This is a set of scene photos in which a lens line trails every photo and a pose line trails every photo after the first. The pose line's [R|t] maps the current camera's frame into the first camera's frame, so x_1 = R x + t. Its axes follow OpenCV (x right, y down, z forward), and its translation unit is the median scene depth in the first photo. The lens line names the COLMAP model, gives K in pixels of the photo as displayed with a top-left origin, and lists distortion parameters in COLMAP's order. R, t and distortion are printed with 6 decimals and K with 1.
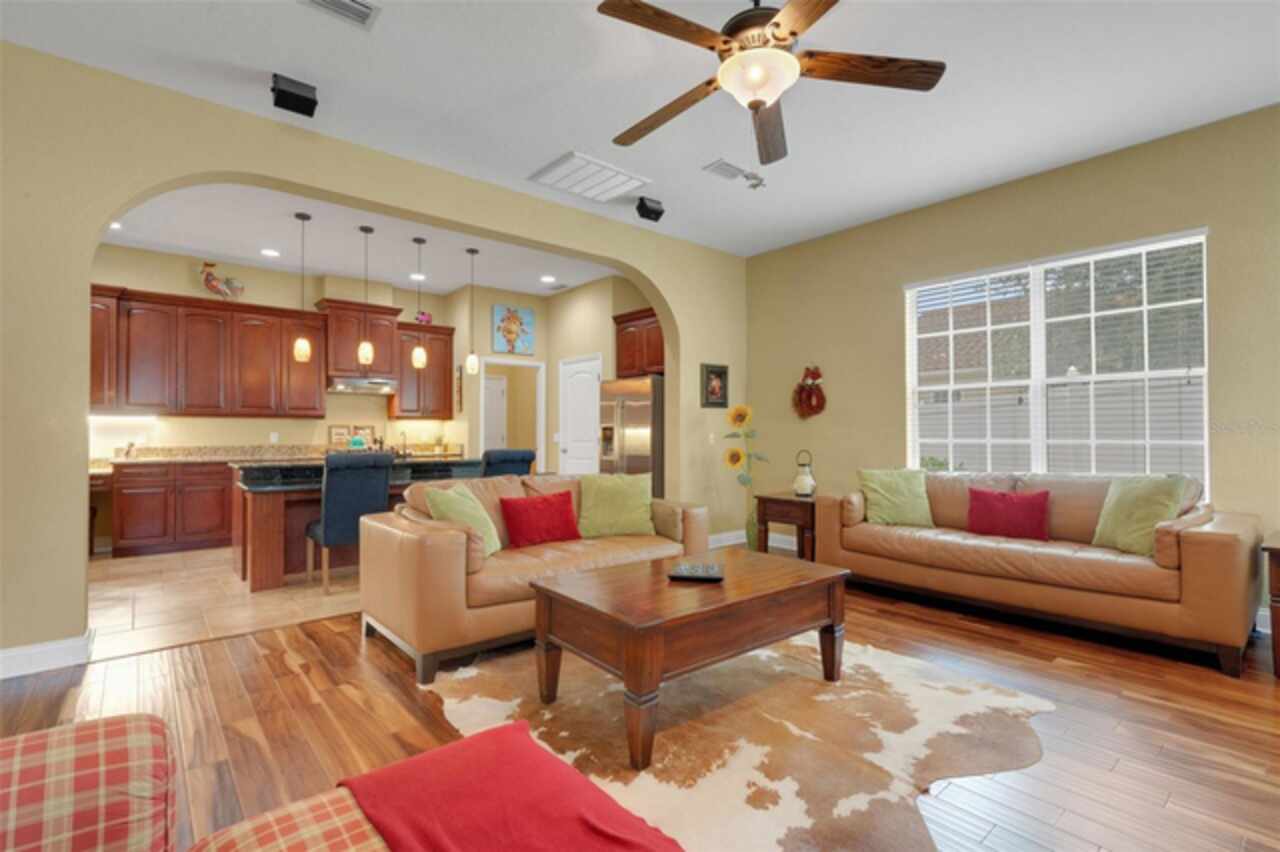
lens RADIAL K [[594.6, 0, 626.4], [0, 594.6, 426.9], [0, 0, 1]] dist [-0.002314, 0.000886]
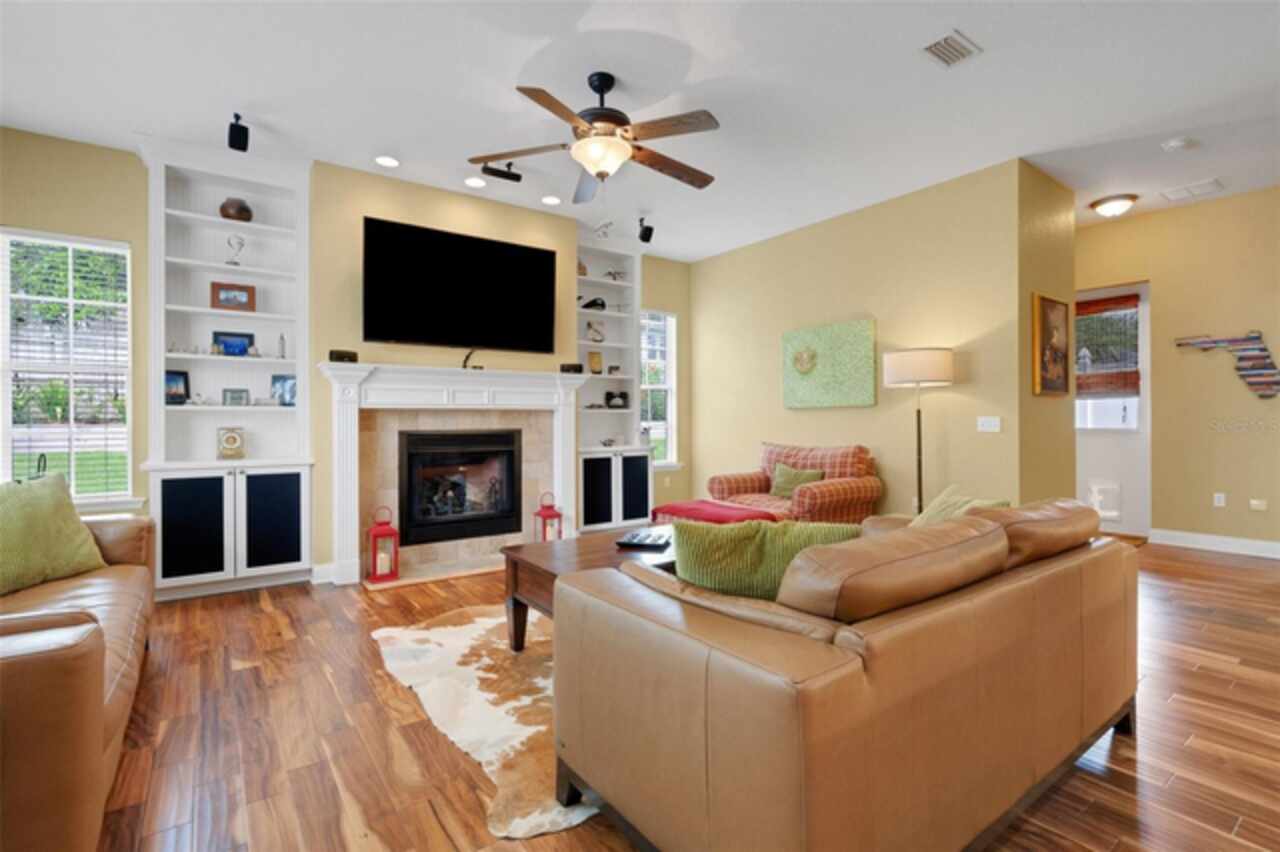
lens RADIAL K [[594.6, 0, 656.8], [0, 594.6, 428.8], [0, 0, 1]] dist [-0.002314, 0.000886]
pose [[-0.999237, 0.008993, 0.038000, 0.022152], [0.009032, 0.999959, 0.000866, 0.012404], [-0.037990, 0.001208, -0.999277, 0.967657]]
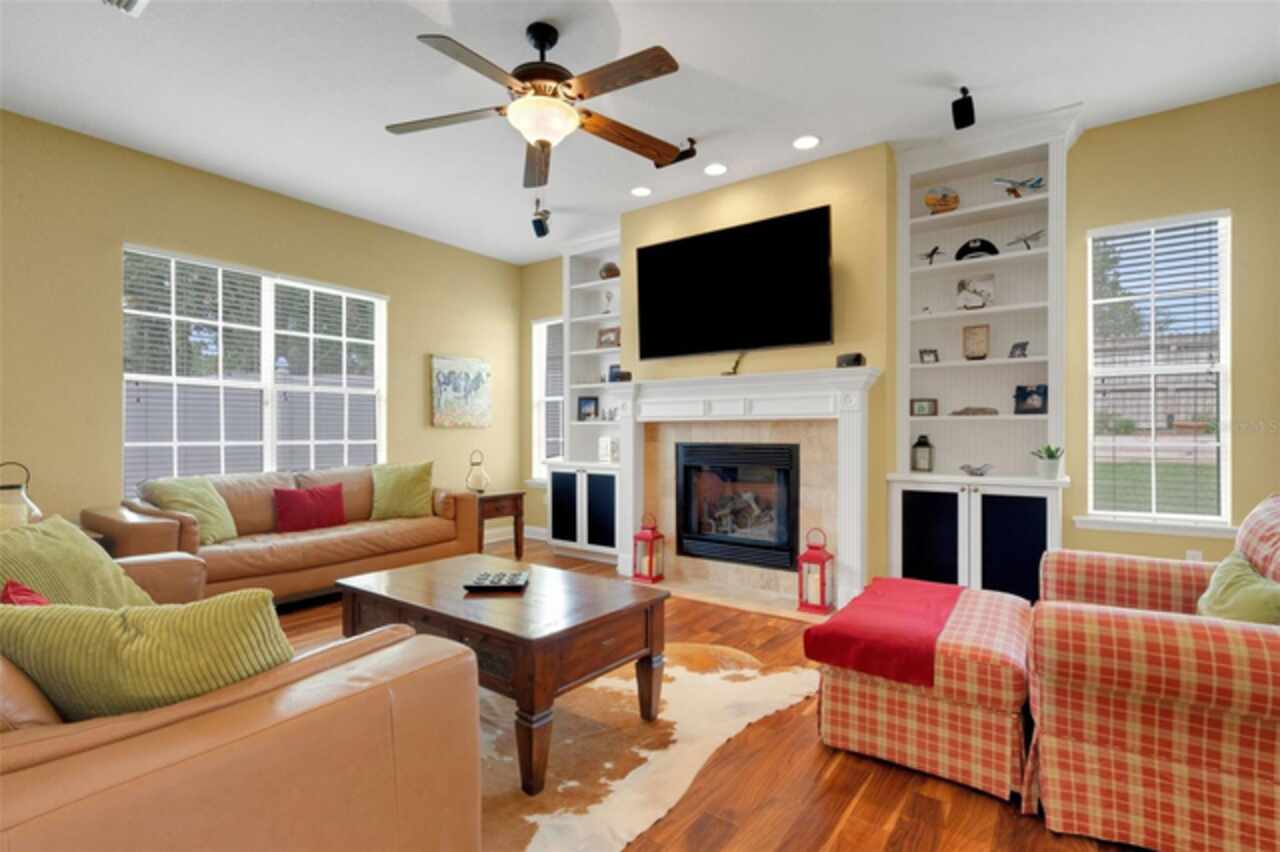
lens RADIAL K [[594.6, 0, 654.9], [0, 594.6, 435.9], [0, 0, 1]] dist [-0.002314, 0.000886]
pose [[-0.262442, -0.001746, 0.964946, -0.376744], [-0.010799, 0.999941, -0.001127, 0.005026], [-0.964887, -0.010716, -0.262446, 0.443110]]
